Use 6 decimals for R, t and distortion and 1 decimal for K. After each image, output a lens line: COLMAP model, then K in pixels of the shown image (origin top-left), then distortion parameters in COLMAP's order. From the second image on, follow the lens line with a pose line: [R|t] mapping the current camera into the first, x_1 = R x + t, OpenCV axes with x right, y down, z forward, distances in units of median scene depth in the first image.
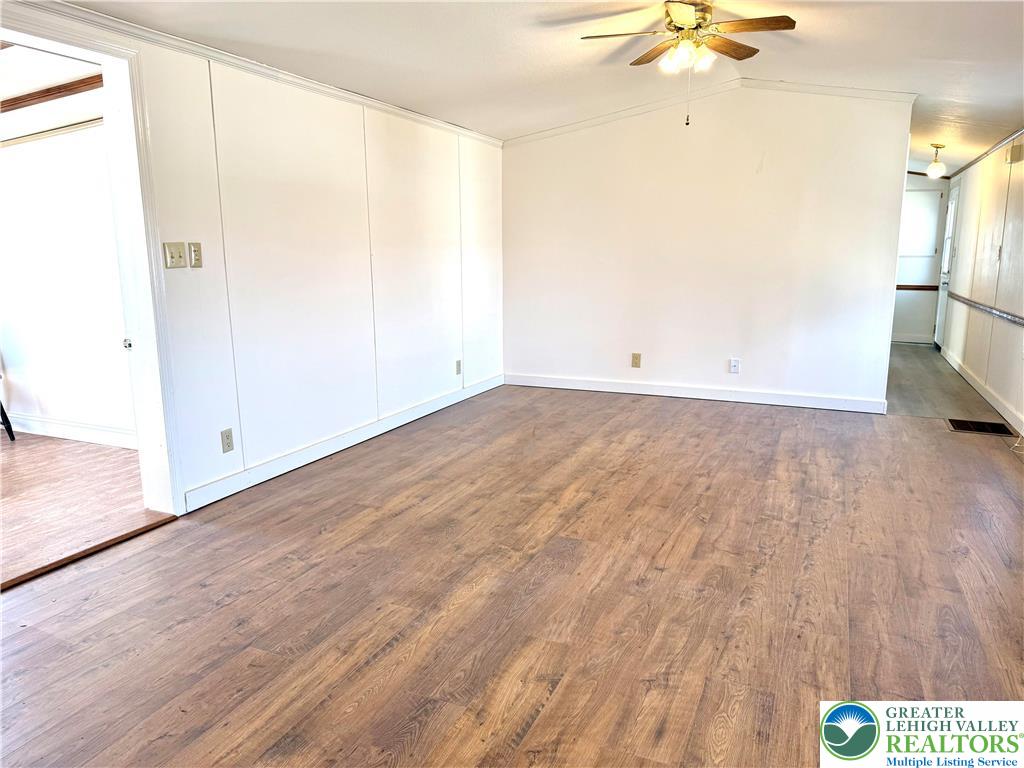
lens RADIAL K [[721.0, 0, 521.0], [0, 721.0, 374.9], [0, 0, 1]] dist [0.062311, -0.087598]
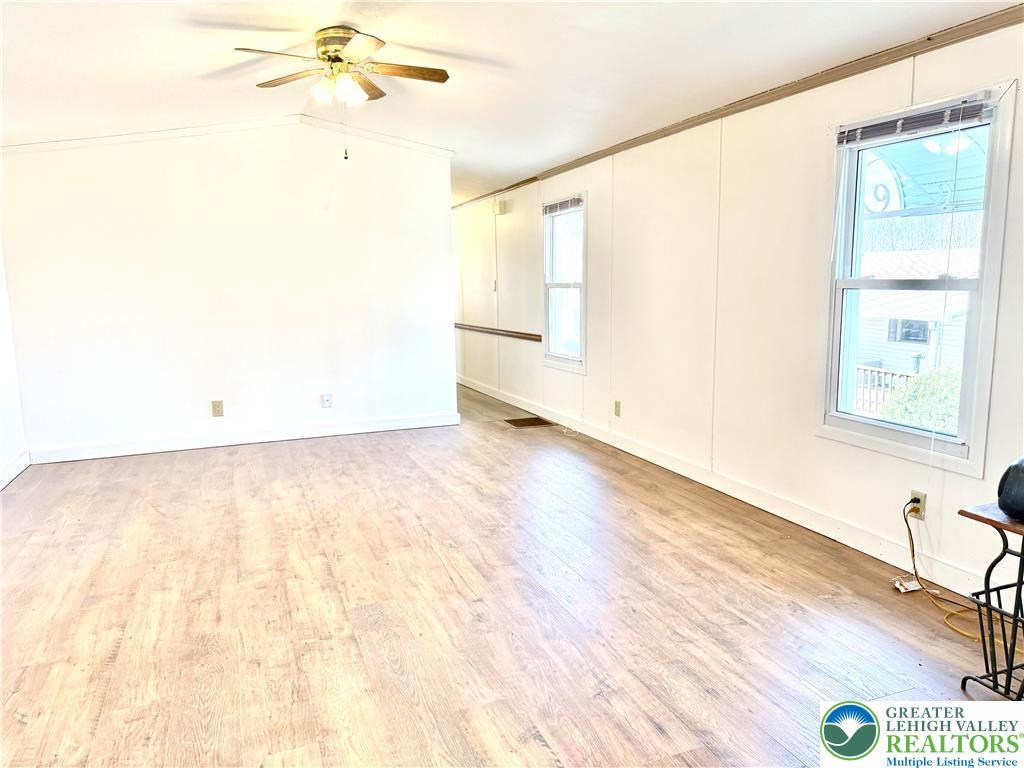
lens RADIAL K [[721.0, 0, 504.4], [0, 721.0, 385.1], [0, 0, 1]] dist [0.062311, -0.087598]
pose [[0.712534, -0.119385, 0.691406, -0.333608], [0.140079, 0.989784, 0.026546, -0.038056], [-0.687512, 0.077936, 0.721979, 0.169712]]
